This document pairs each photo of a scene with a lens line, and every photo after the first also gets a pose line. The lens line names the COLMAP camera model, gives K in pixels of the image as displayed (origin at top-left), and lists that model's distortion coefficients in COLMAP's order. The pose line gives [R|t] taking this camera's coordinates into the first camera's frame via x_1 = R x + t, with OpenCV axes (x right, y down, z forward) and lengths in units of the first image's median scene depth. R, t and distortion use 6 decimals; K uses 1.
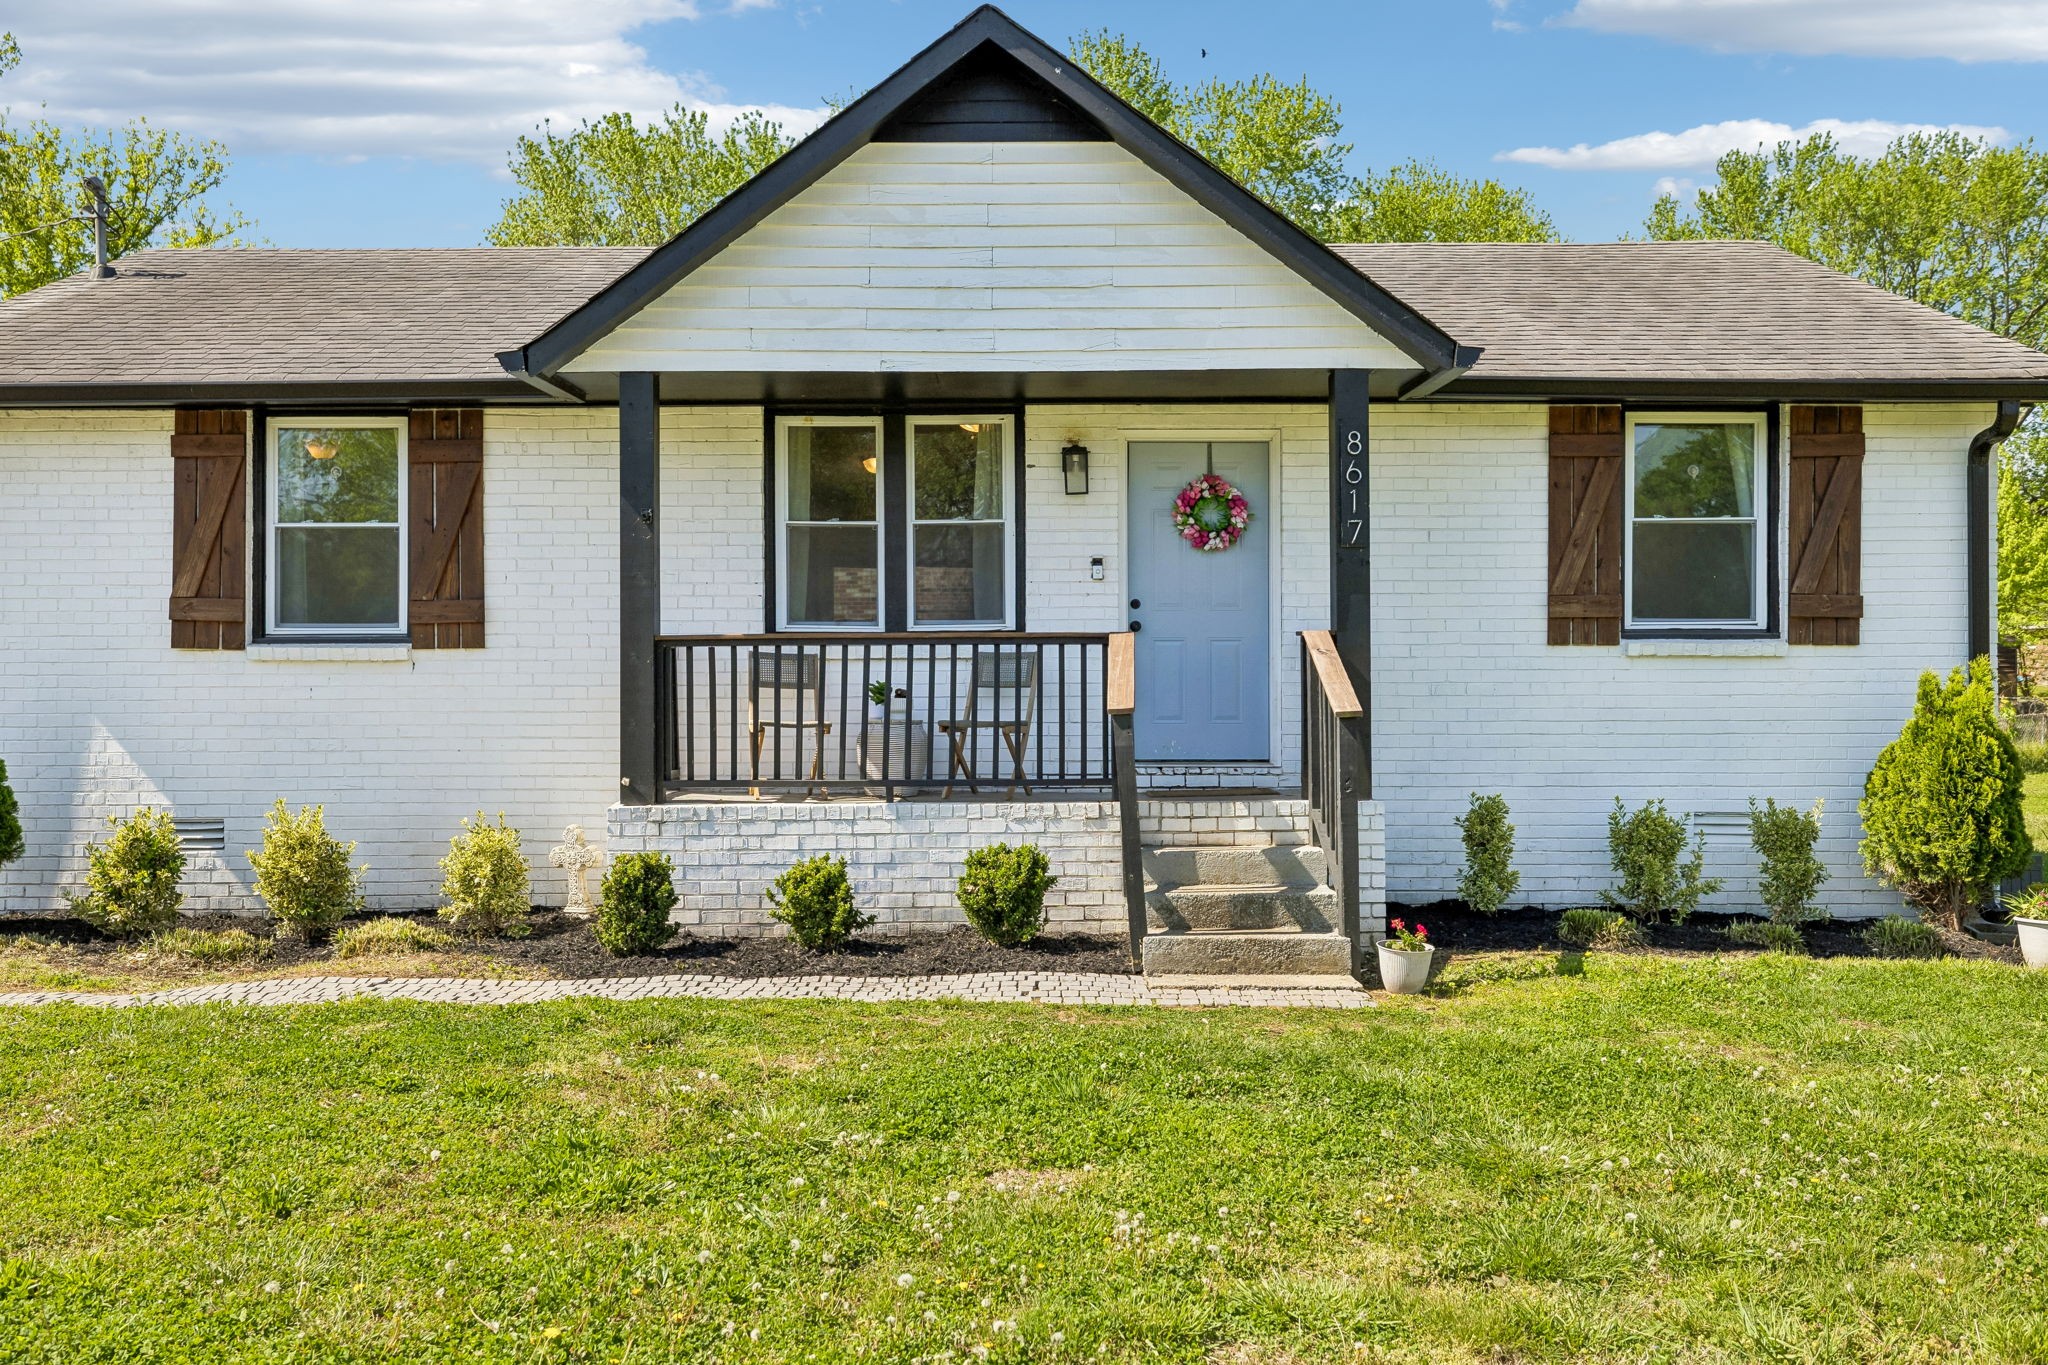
lens RADIAL K [[2283.4, 0, 1024.0], [0, 2283.4, 682.5], [0, 0, 1]] dist [0.020998, -0.006065]
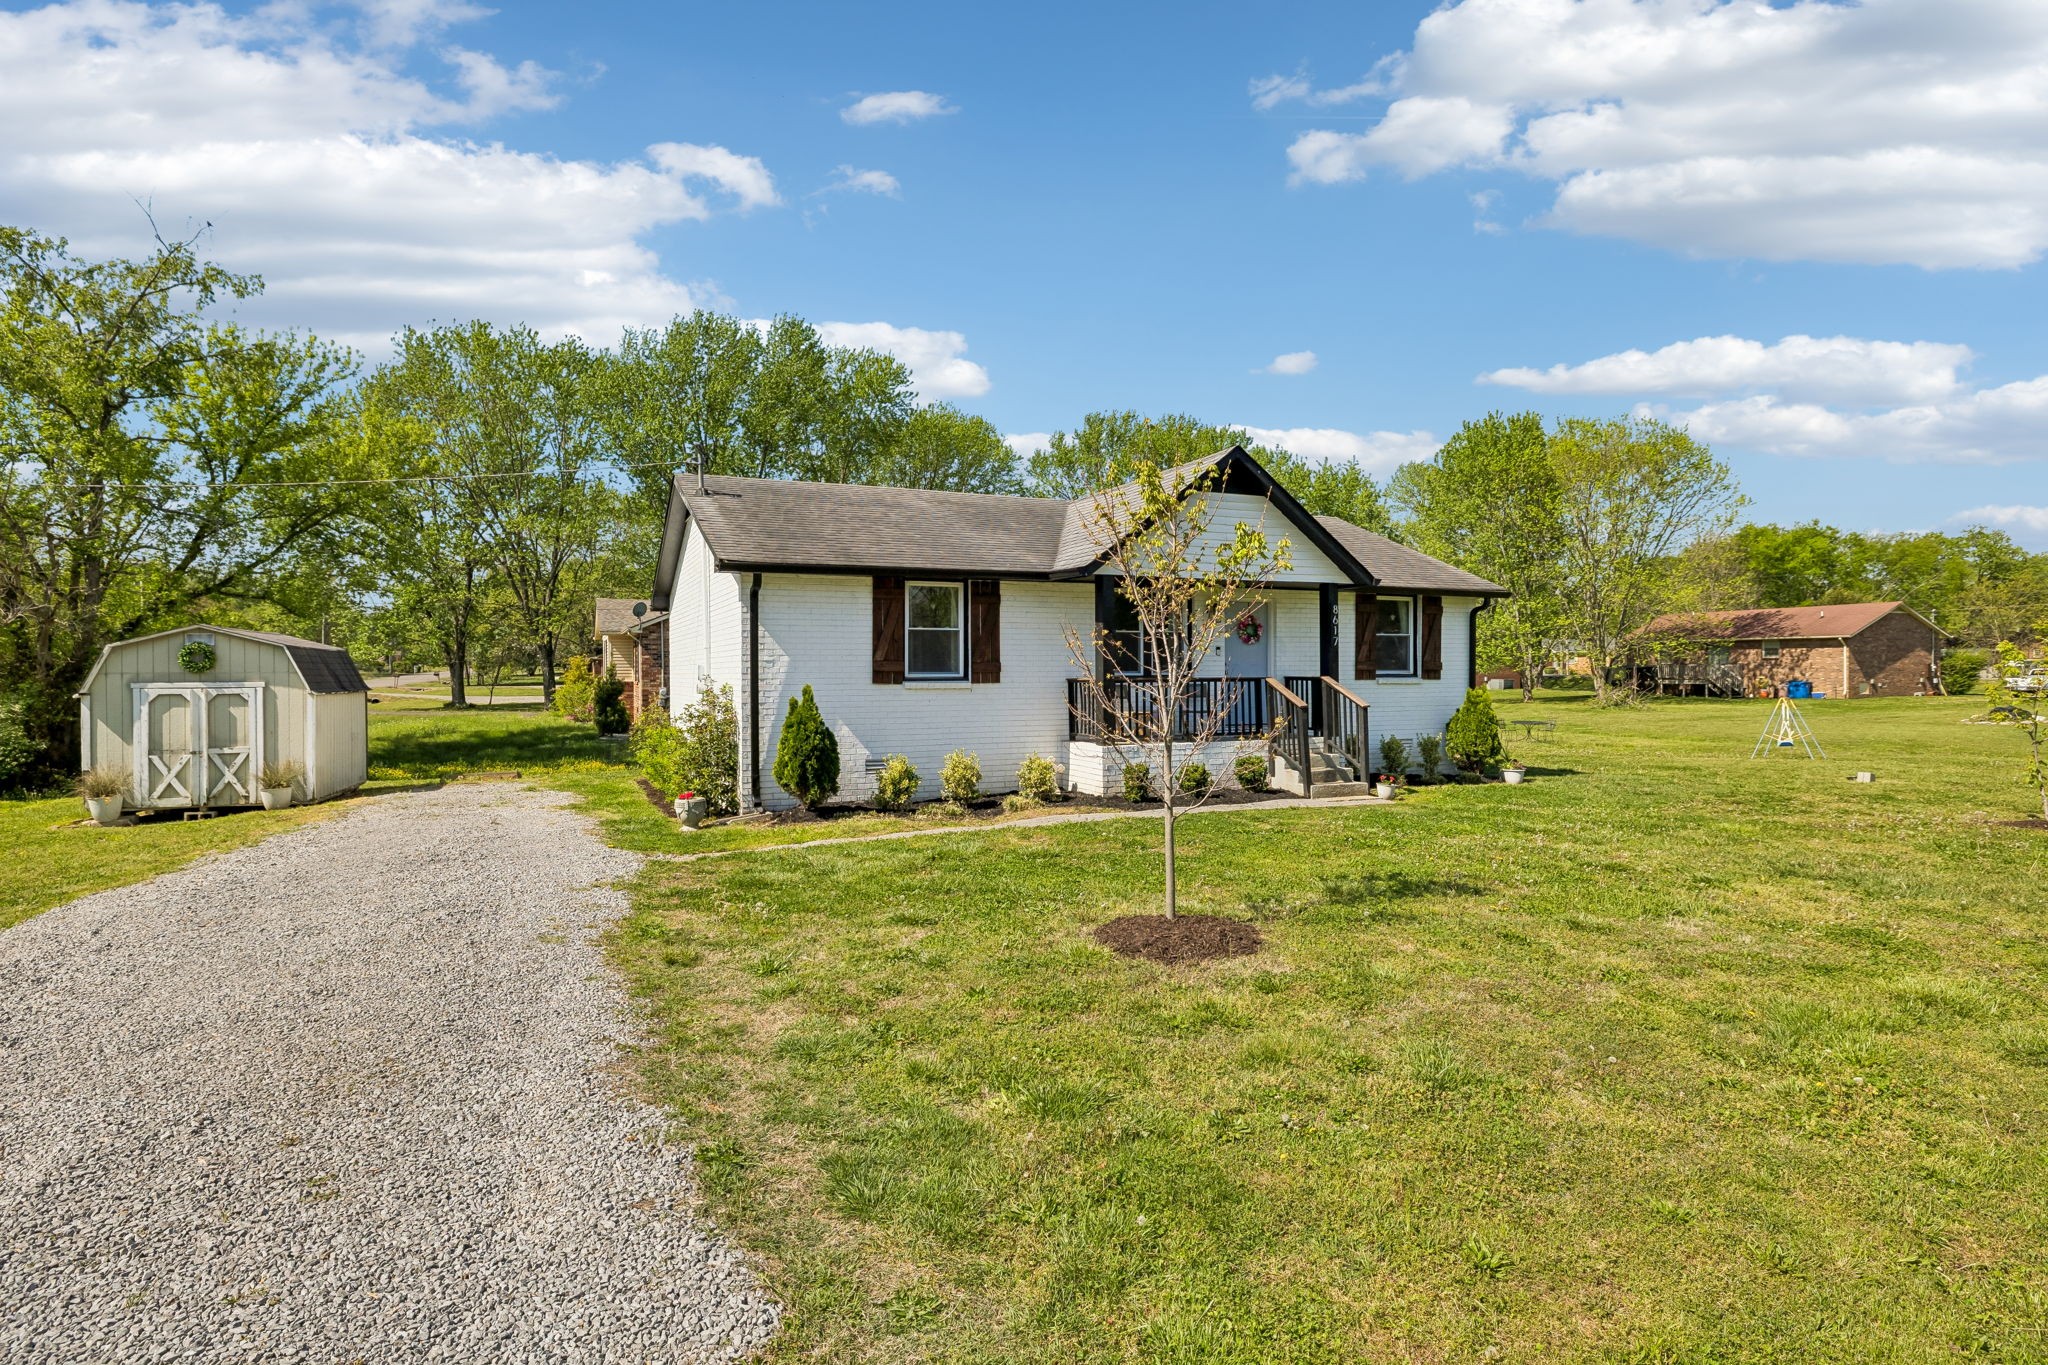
lens RADIAL K [[1060.9, 0, 1022.7], [0, 1060.9, 669.4], [0, 0, 1]] dist [0.002972, -0.000808]
pose [[0.919140, 0.000342, 0.393930, -0.645849], [0.011804, 0.999527, -0.028409, 0.002697], [-0.393754, 0.030762, 0.918701, -0.019909]]
